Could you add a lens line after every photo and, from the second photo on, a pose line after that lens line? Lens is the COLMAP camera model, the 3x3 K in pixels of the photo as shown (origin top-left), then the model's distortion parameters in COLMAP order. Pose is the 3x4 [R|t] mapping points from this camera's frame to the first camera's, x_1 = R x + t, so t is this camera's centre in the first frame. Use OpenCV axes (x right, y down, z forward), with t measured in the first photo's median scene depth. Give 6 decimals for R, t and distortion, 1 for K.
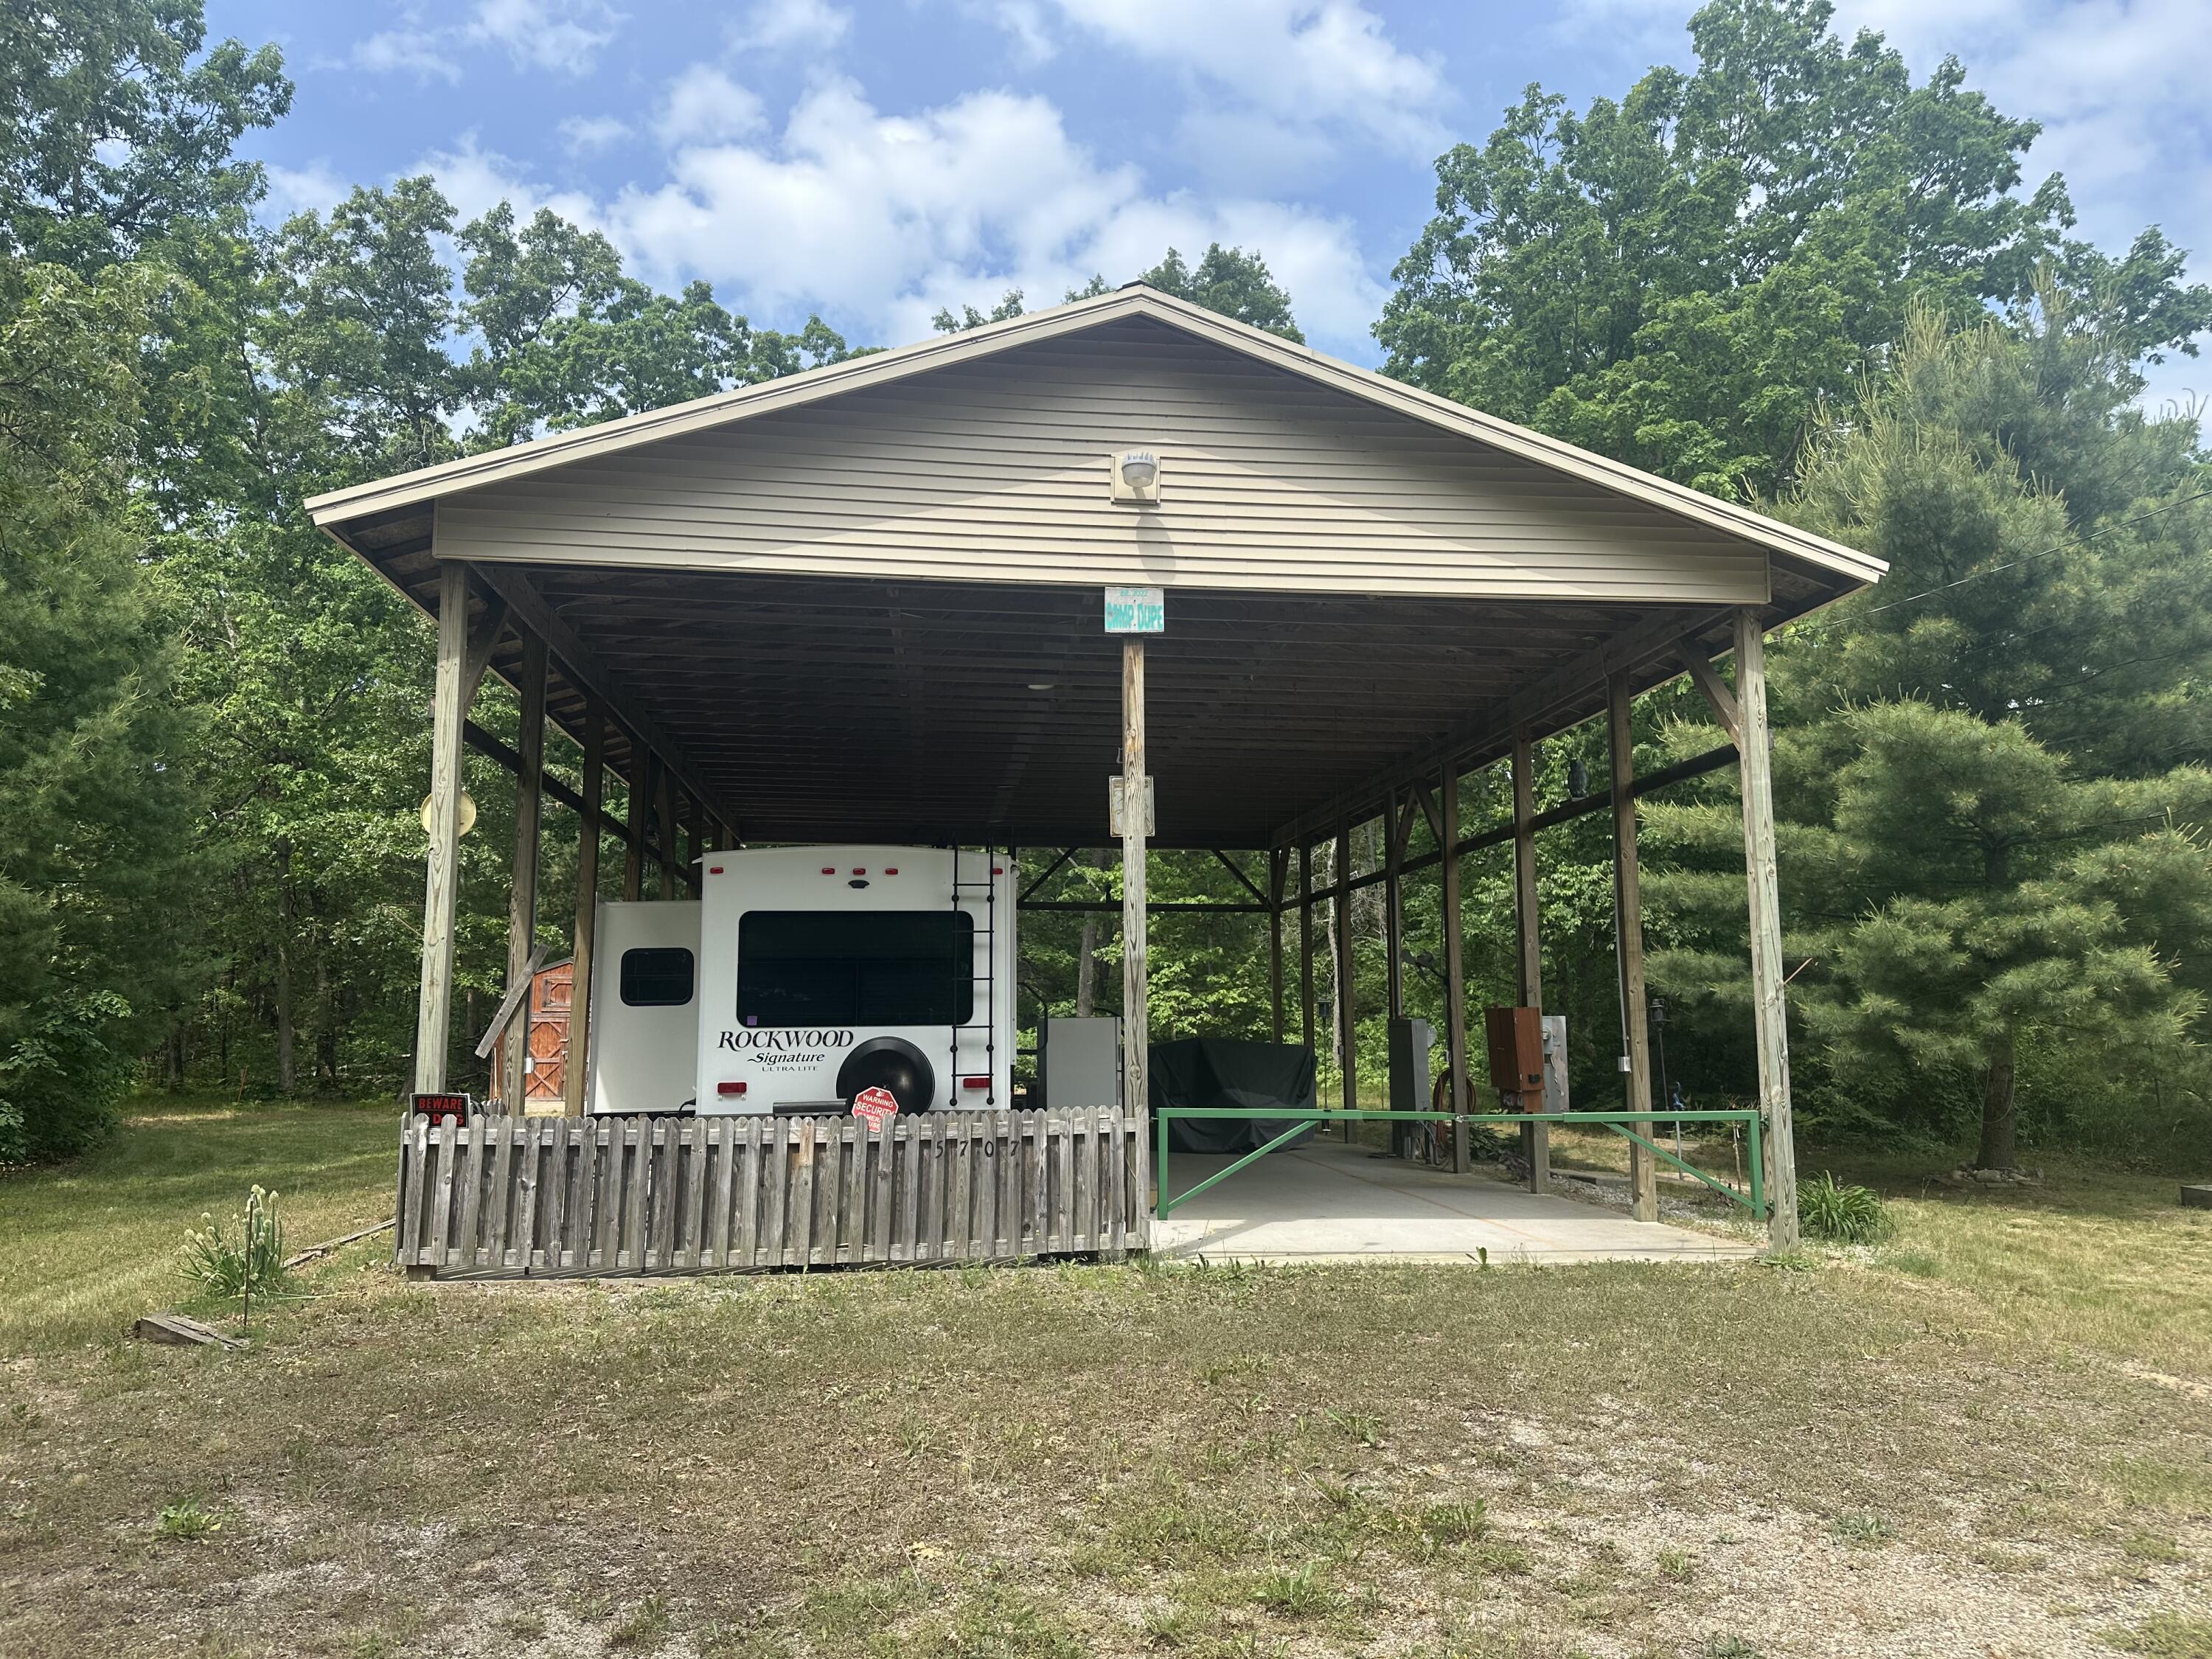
lens RADIAL K [[1539.7, 0, 1091.5], [0, 1539.7, 837.8], [0, 0, 1]] dist [0.047640, -0.056188]
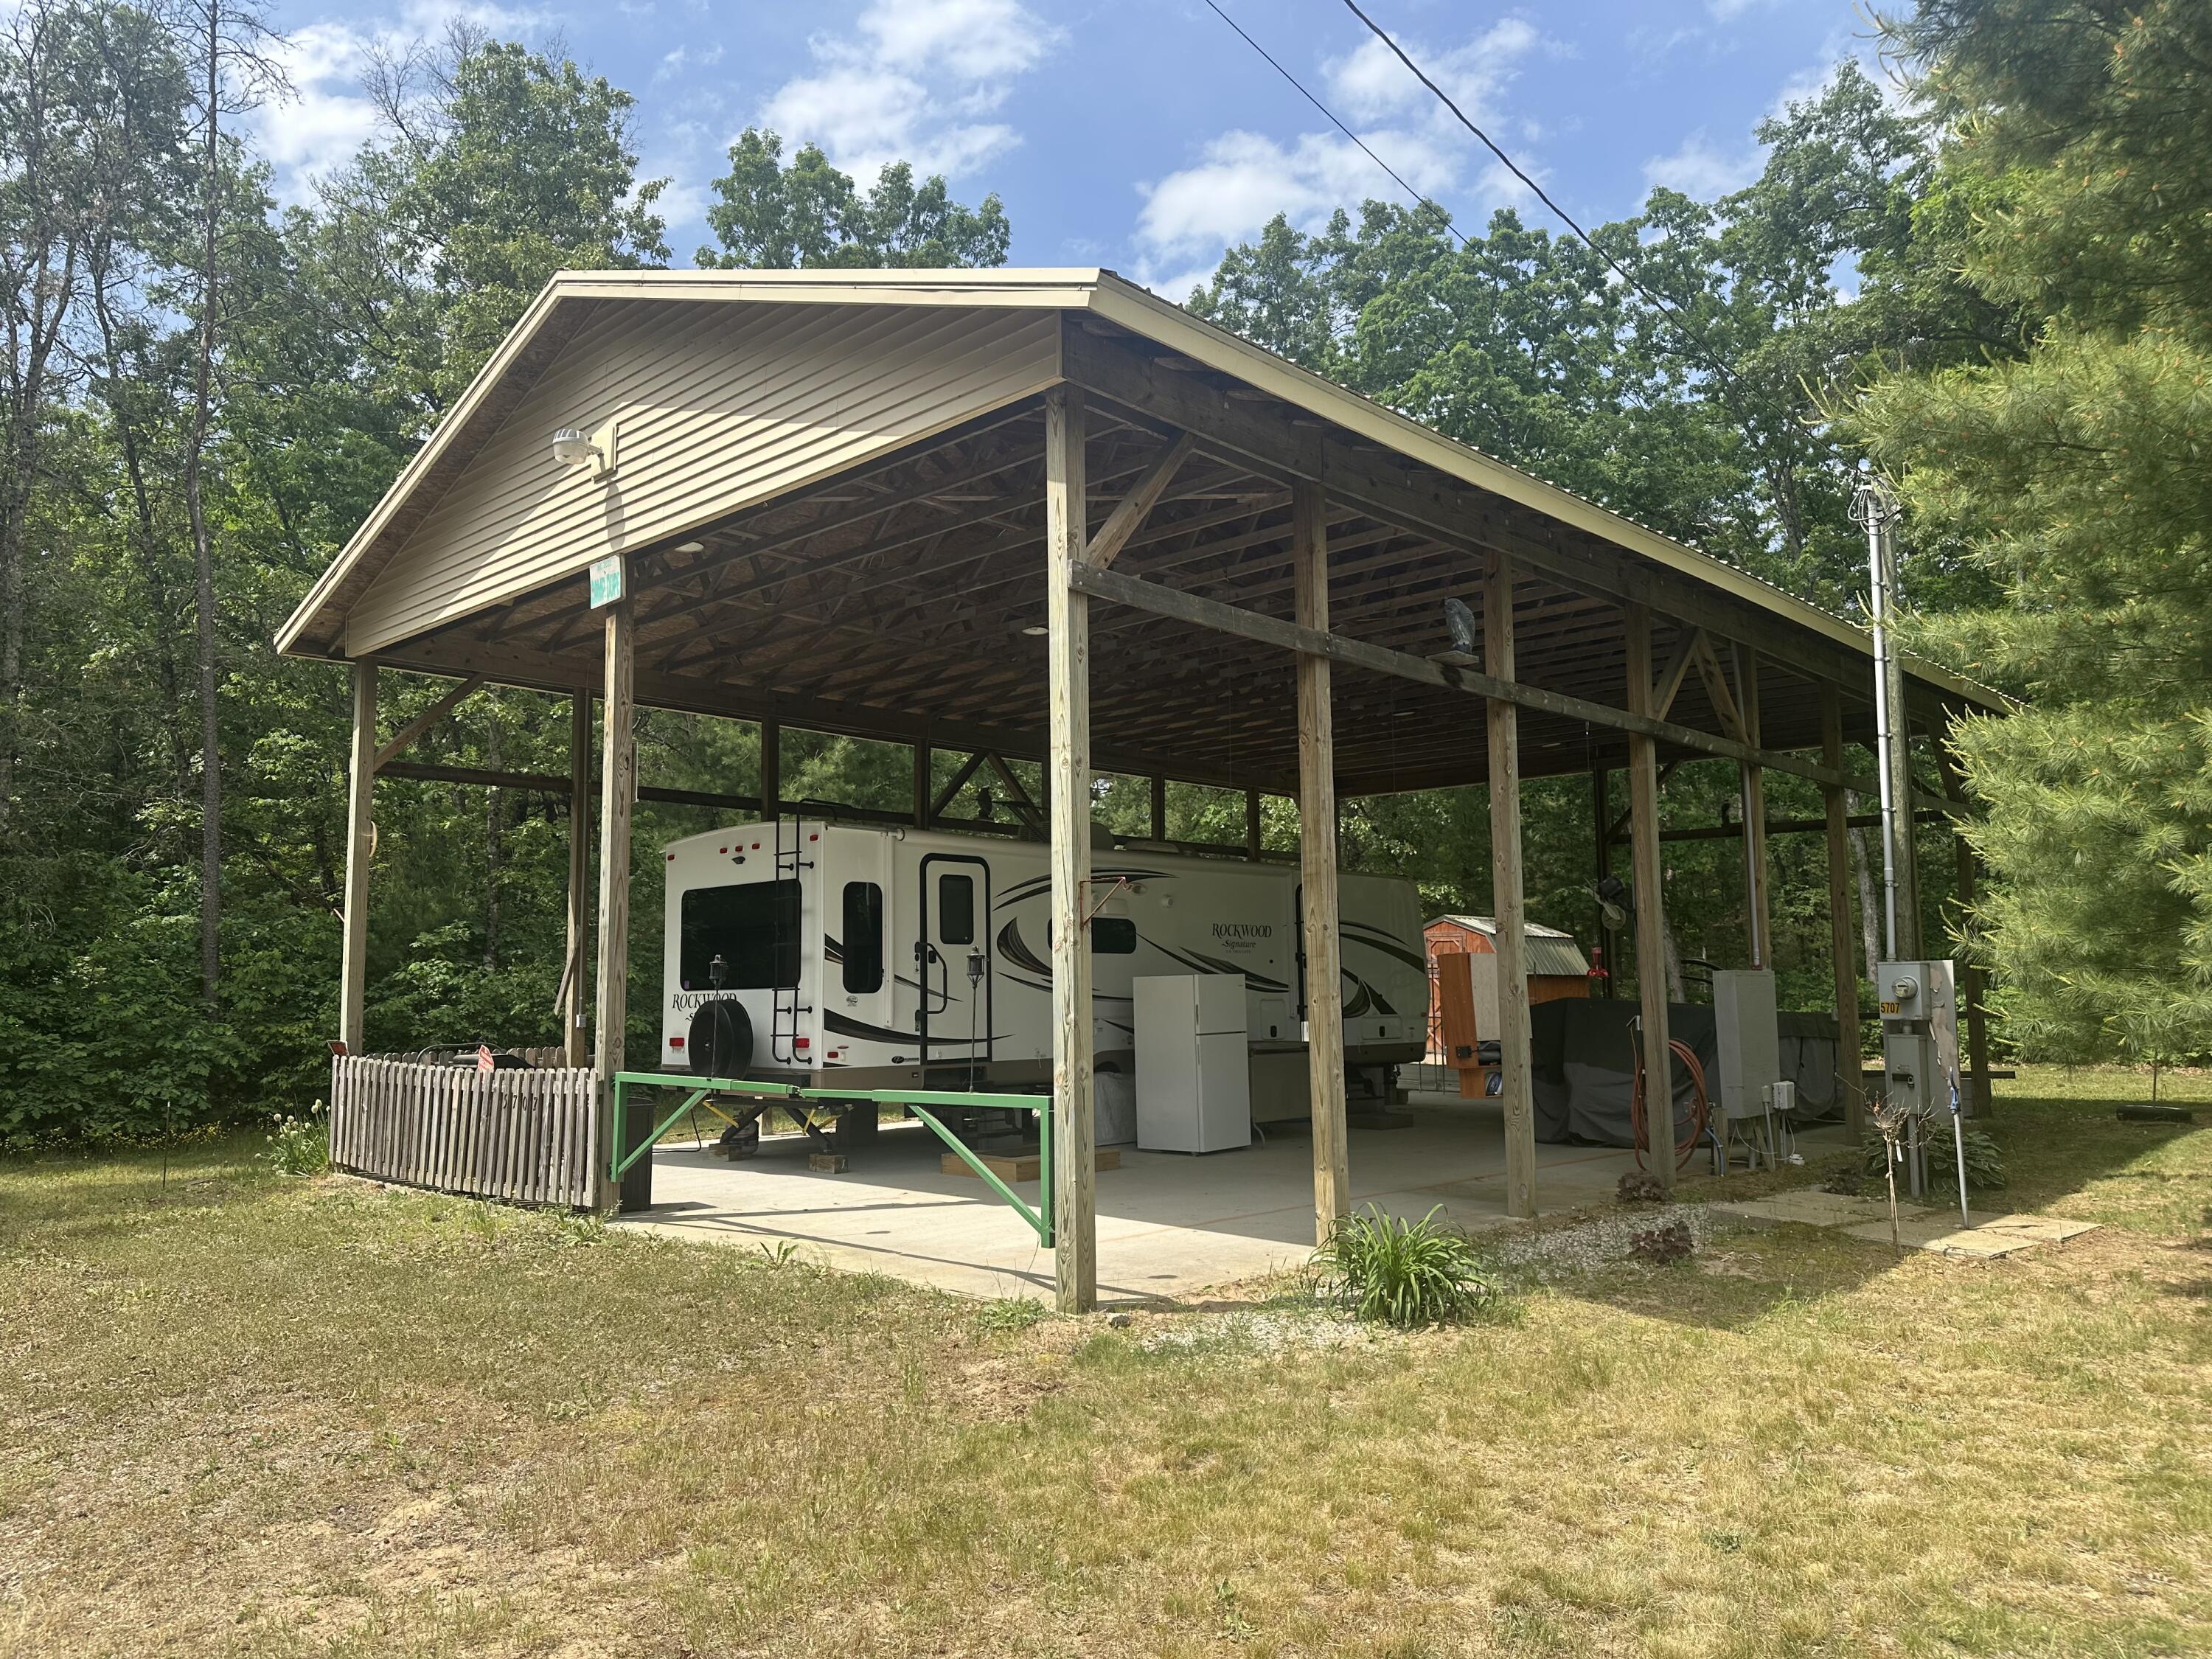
lens RADIAL K [[1539.7, 0, 1091.5], [0, 1539.7, 837.8], [0, 0, 1]] dist [0.047640, -0.056188]
pose [[0.642264, -0.082068, -0.762077, 0.843585], [0.102189, 0.994544, -0.020979, 0.062812], [0.759641, -0.064402, 0.647146, 0.484688]]
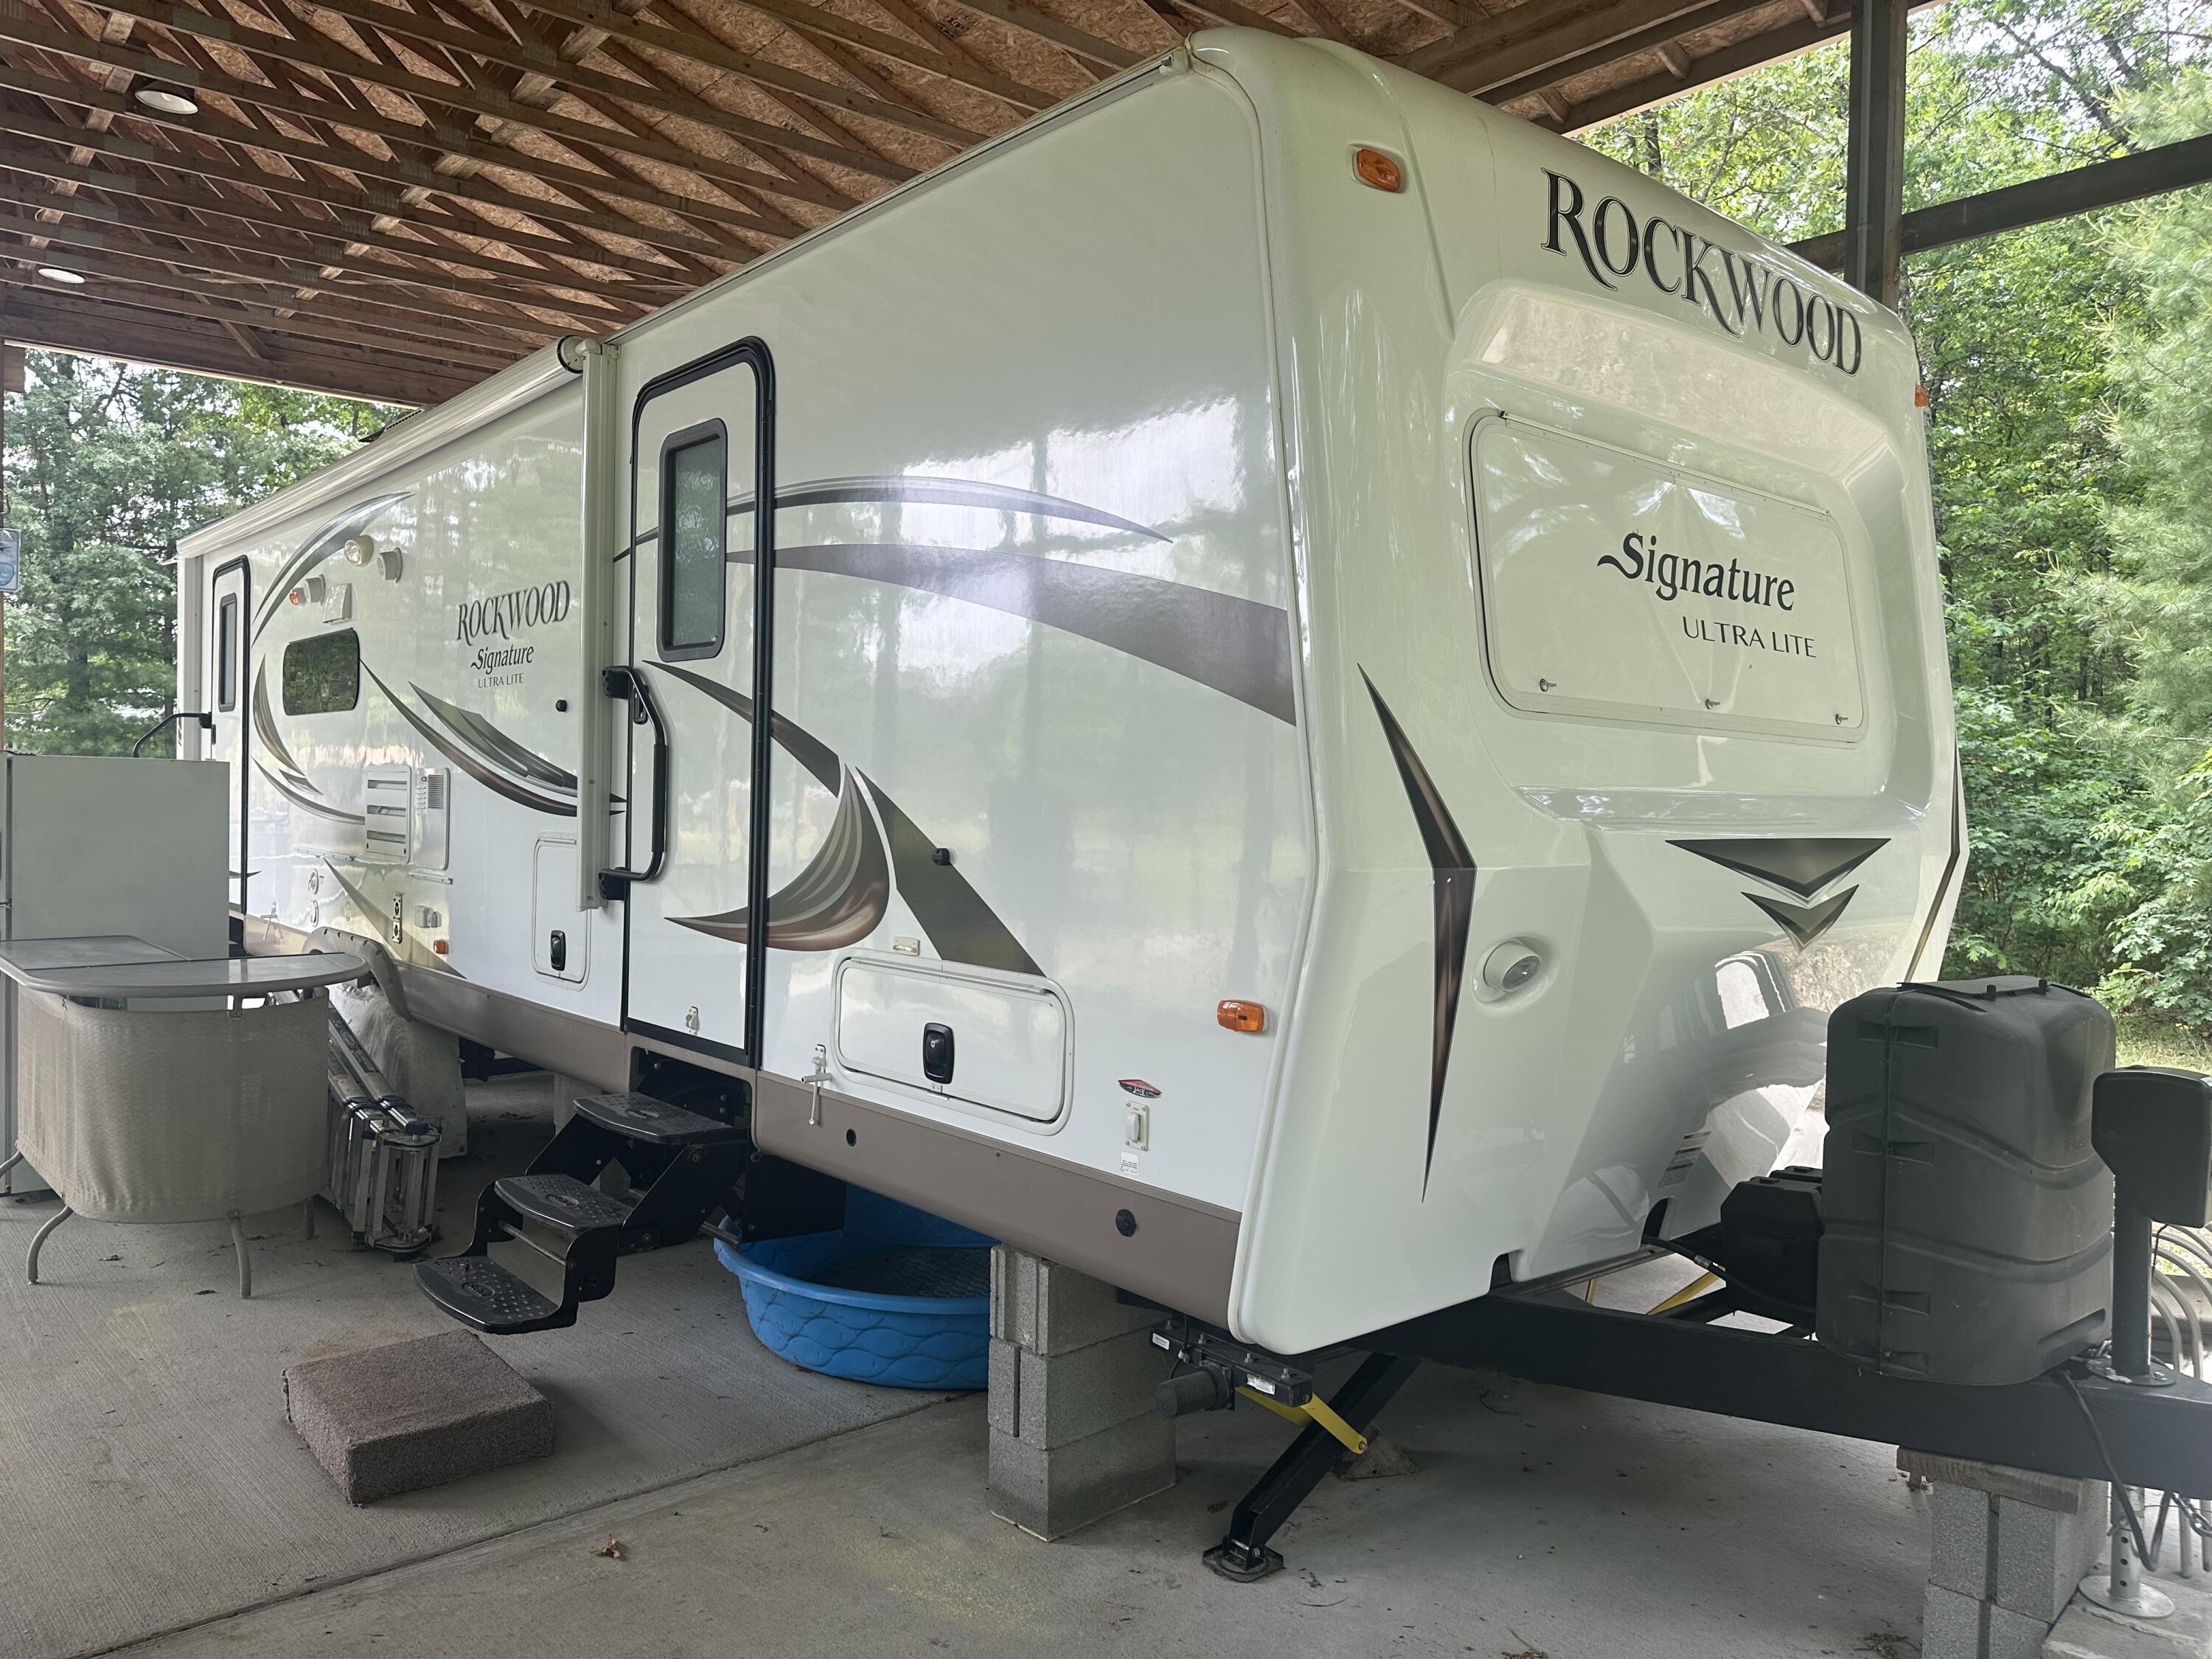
lens RADIAL K [[1566.8, 0, 1098.0], [0, 1566.8, 840.9], [0, 0, 1]] dist [0.063269, -0.065585]
pose [[-0.829594, -0.003045, -0.558359, -0.001318], [0.046919, 0.996068, -0.075143, 0.231561], [0.556393, -0.088536, -0.826189, 1.900586]]
